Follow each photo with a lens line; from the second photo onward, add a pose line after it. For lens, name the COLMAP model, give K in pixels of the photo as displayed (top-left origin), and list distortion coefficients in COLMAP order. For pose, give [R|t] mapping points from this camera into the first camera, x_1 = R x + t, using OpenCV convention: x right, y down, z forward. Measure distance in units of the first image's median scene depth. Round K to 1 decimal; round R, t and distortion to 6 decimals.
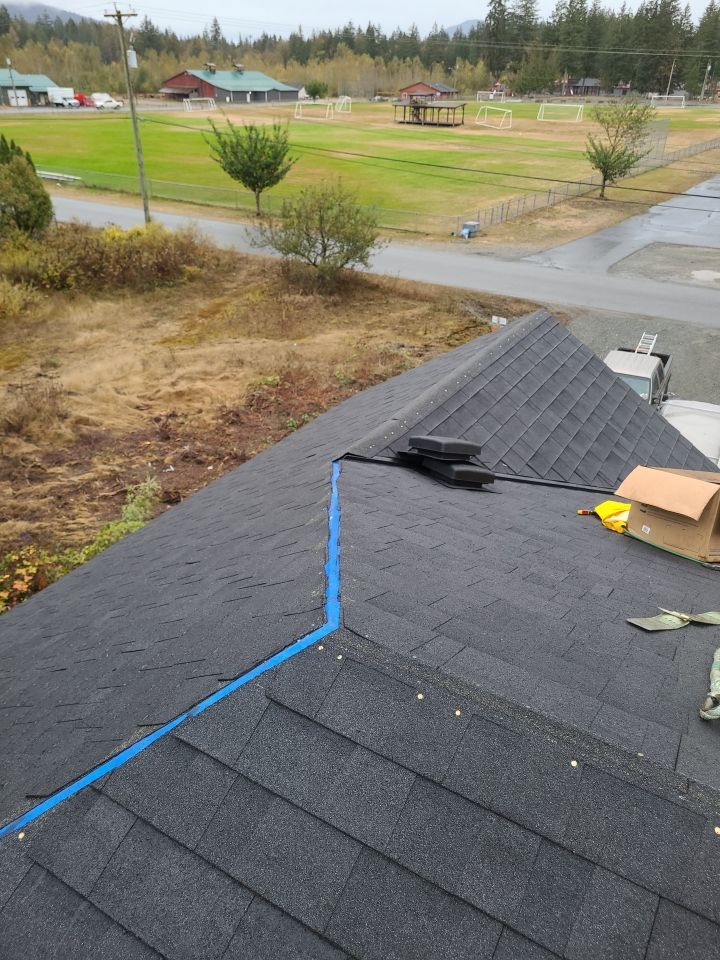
lens RADIAL K [[723.6, 0, 369.3], [0, 723.6, 471.1], [0, 0, 1]] dist [0.041664, -0.034957]
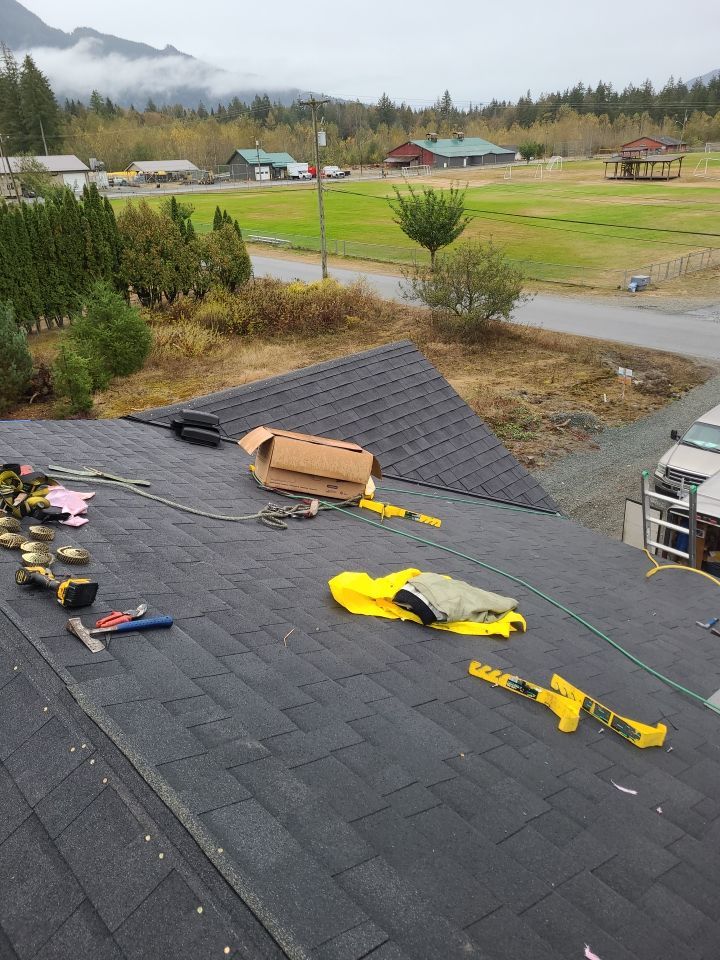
lens RADIAL K [[723.6, 0, 367.9], [0, 723.6, 484.3], [0, 0, 1]] dist [0.041664, -0.034957]
pose [[0.954381, 0.079149, -0.287911, 0.097452], [-0.094678, 0.994688, -0.040397, 0.014293], [0.283184, 0.065813, 0.956805, -0.033748]]
